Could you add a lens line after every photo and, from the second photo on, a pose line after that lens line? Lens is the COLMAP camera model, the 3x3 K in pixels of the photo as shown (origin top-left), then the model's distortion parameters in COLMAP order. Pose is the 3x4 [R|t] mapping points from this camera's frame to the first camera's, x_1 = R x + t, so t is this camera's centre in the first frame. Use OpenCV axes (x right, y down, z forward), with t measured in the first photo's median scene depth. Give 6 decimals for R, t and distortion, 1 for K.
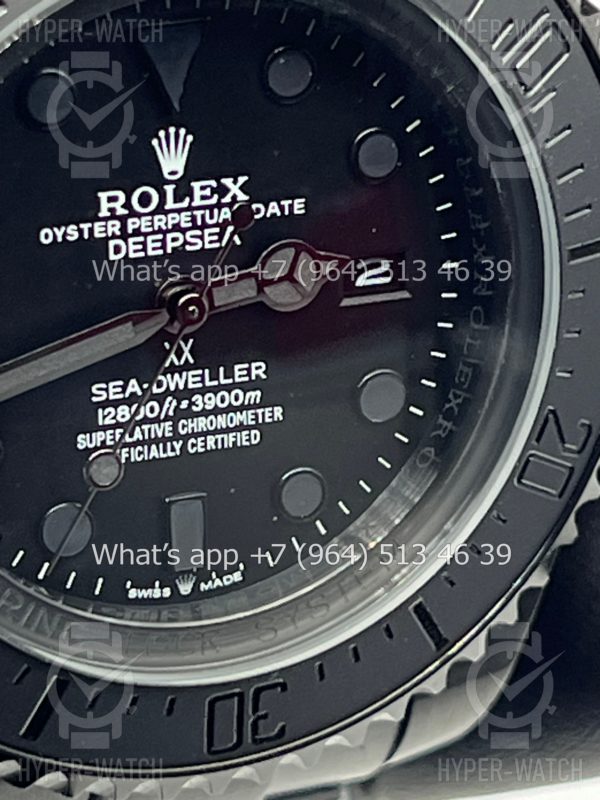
lens RADIAL K [[3729.5, 0, 300.0], [0, 3729.5, 400.0], [0, 0, 1]] dist [0.372440, -2.381296]
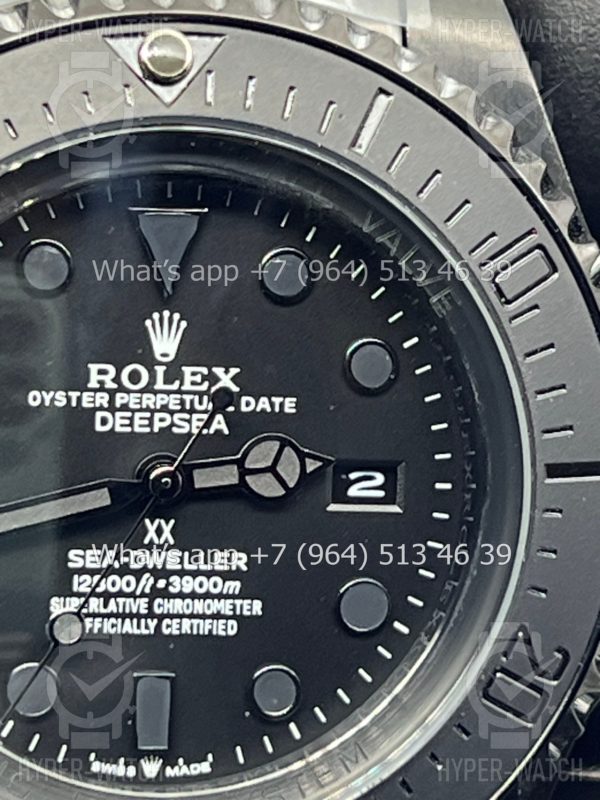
lens RADIAL K [[3729.5, 0, 300.0], [0, 3729.5, 400.0], [0, 0, 1]] dist [0.372440, -2.381296]
pose [[0.971366, 0.060724, -0.229695, 0.242823], [-0.115790, 0.965196, -0.234499, 0.191718], [0.207461, 0.254381, 0.944590, 0.014077]]
